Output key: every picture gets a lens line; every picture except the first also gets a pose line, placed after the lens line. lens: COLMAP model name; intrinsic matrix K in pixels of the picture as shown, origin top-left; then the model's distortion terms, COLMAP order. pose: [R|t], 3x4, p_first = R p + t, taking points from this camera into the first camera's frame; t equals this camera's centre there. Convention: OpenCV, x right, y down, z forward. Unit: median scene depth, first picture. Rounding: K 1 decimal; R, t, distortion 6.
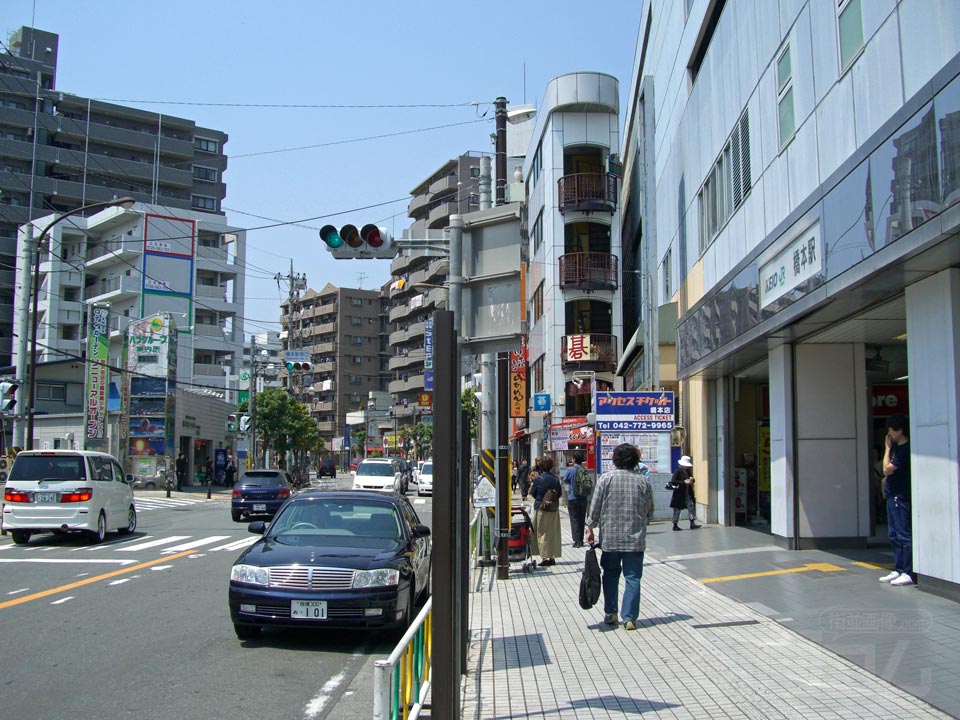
lens RADIAL K [[1082.2, 0, 480.0], [0, 1082.2, 360.0], [0, 0, 1]] dist [-0.188547, 0.150118]
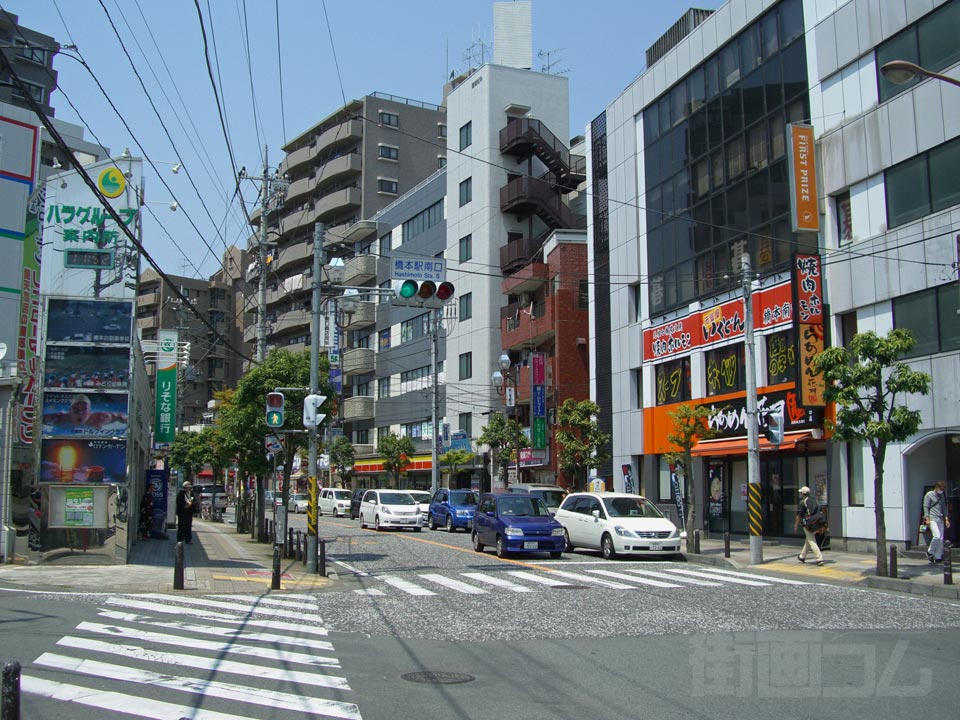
lens RADIAL K [[1082.2, 0, 480.0], [0, 1082.2, 360.0], [0, 0, 1]] dist [-0.188547, 0.150118]
pose [[0.973806, 0.025374, 0.225959, -0.130651], [-0.019643, 0.999427, -0.027580, 0.025294], [-0.226530, 0.022419, 0.973746, 0.280916]]
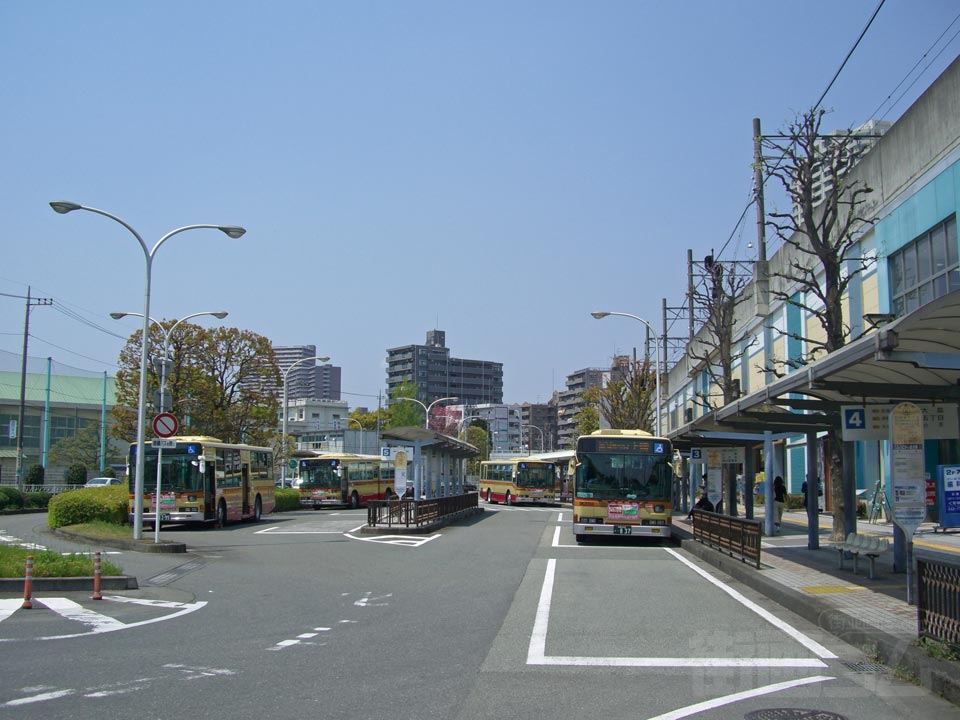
lens RADIAL K [[1098.3, 0, 480.0], [0, 1098.3, 360.0], [0, 0, 1]] dist [-0.181317, 0.154982]
pose [[0.995056, -0.008190, -0.098978, -0.013516], [0.006008, 0.999733, -0.022324, -0.185724], [0.099134, 0.021619, 0.994839, -2.210109]]
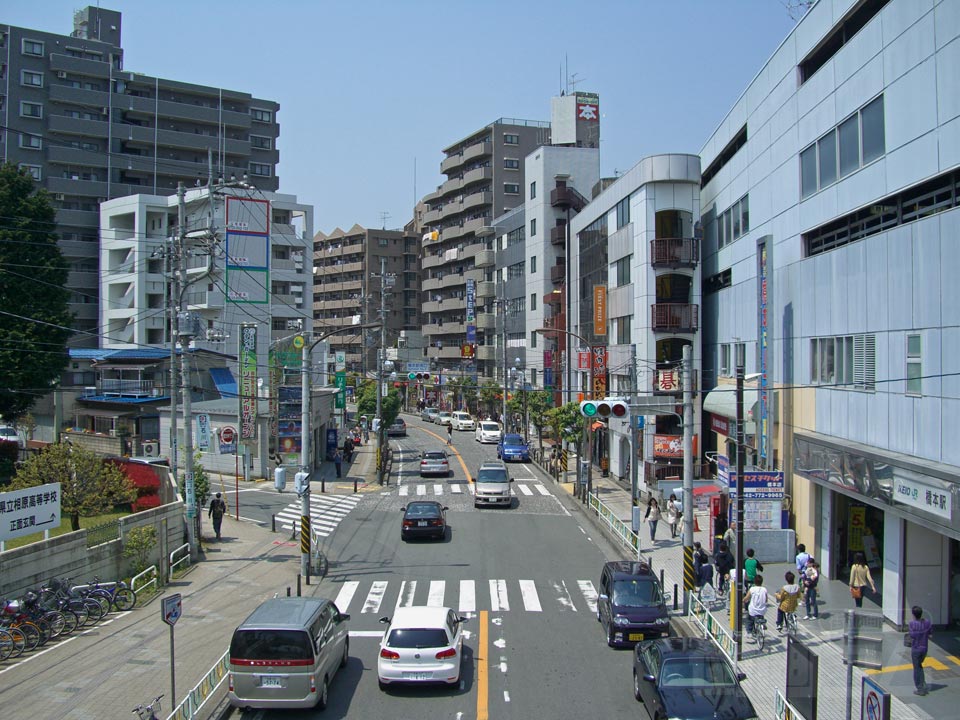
lens RADIAL K [[1053.5, 0, 480.0], [0, 1053.5, 360.0], [0, 0, 1]] dist [-0.179674, 0.126245]
pose [[0.999828, -0.002667, 0.018340, -0.063953], [0.000878, 0.995296, 0.096879, -0.065351], [-0.018512, -0.096846, 0.995127, -0.086433]]
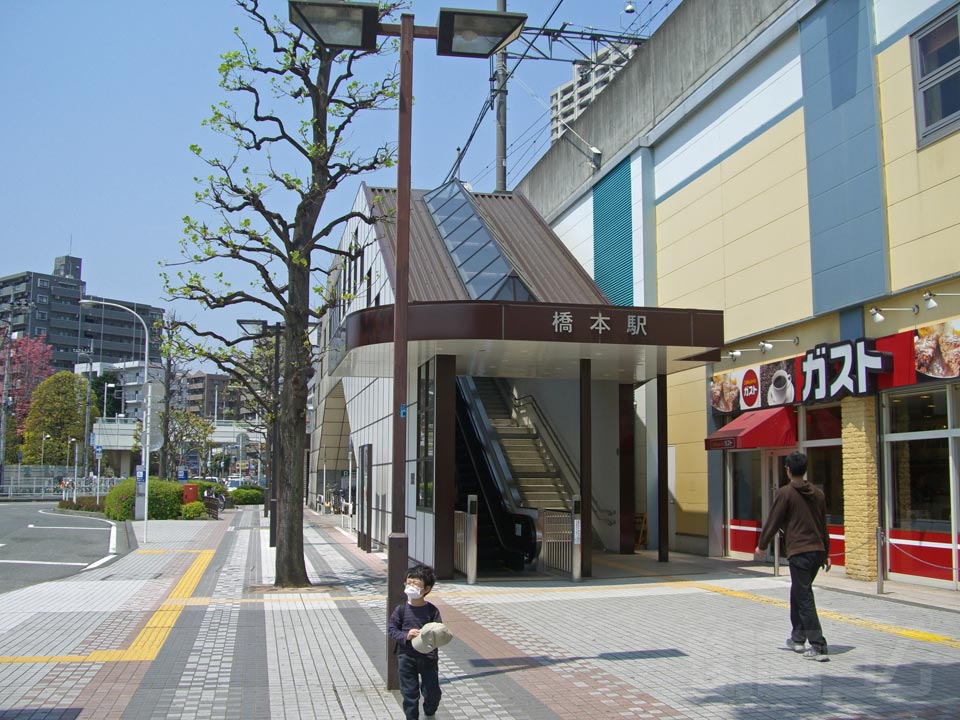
lens RADIAL K [[1082.2, 0, 480.0], [0, 1082.2, 360.0], [0, 0, 1]] dist [-0.188547, 0.150118]
pose [[0.983118, 0.025750, 0.181150, -0.023048], [-0.022075, 0.999508, -0.022276, -0.103485], [-0.181634, 0.017901, 0.983203, -1.220922]]
